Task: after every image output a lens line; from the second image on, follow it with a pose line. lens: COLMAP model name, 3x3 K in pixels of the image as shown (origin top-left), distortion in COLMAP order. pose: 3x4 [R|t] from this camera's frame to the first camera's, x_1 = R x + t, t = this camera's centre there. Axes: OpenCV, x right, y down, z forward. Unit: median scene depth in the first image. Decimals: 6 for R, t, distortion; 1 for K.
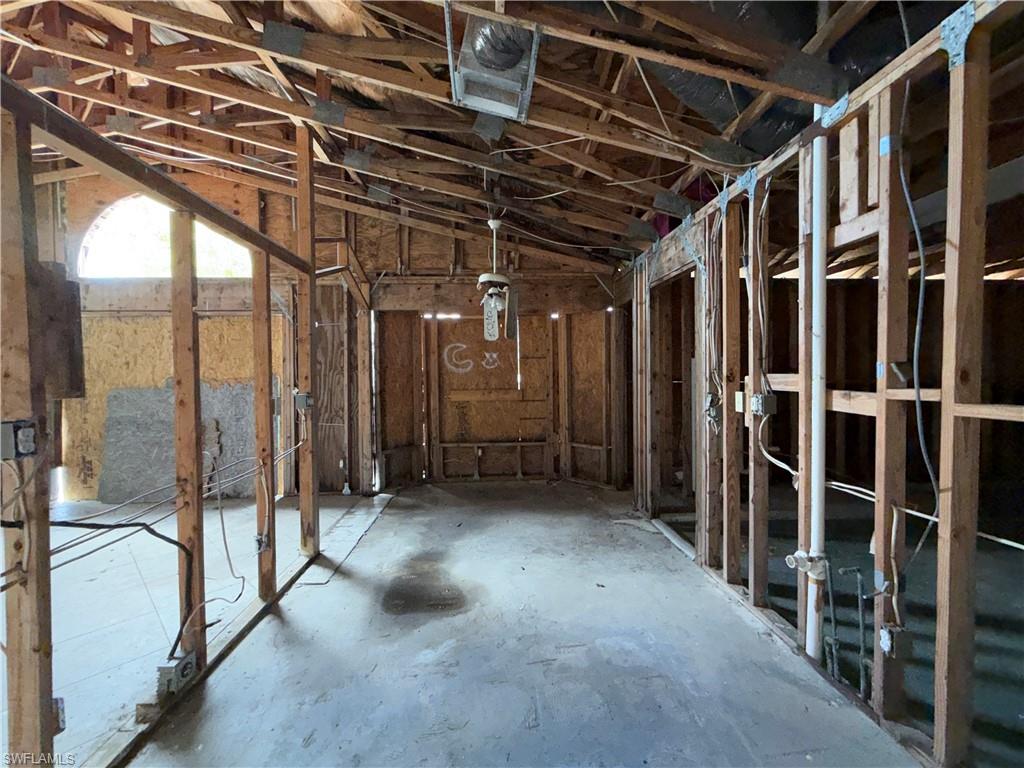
lens RADIAL K [[409.6, 0, 508.7], [0, 409.6, 382.8], [0, 0, 1]] dist [-0.000191, 0.000215]
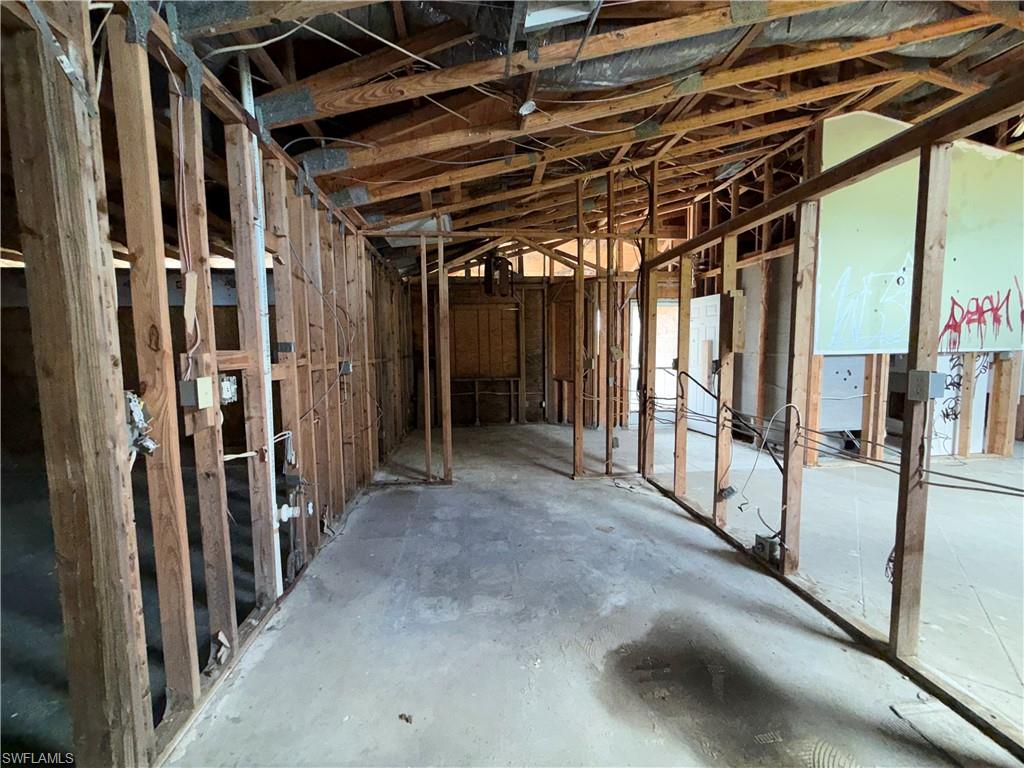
lens RADIAL K [[409.6, 0, 508.7], [0, 409.6, 382.8], [0, 0, 1]] dist [-0.000191, 0.000215]
pose [[-0.998863, 0.026235, -0.039797, 0.065114], [0.021977, 0.994345, 0.103900, -0.017861], [0.042298, 0.102907, -0.993791, 1.097475]]
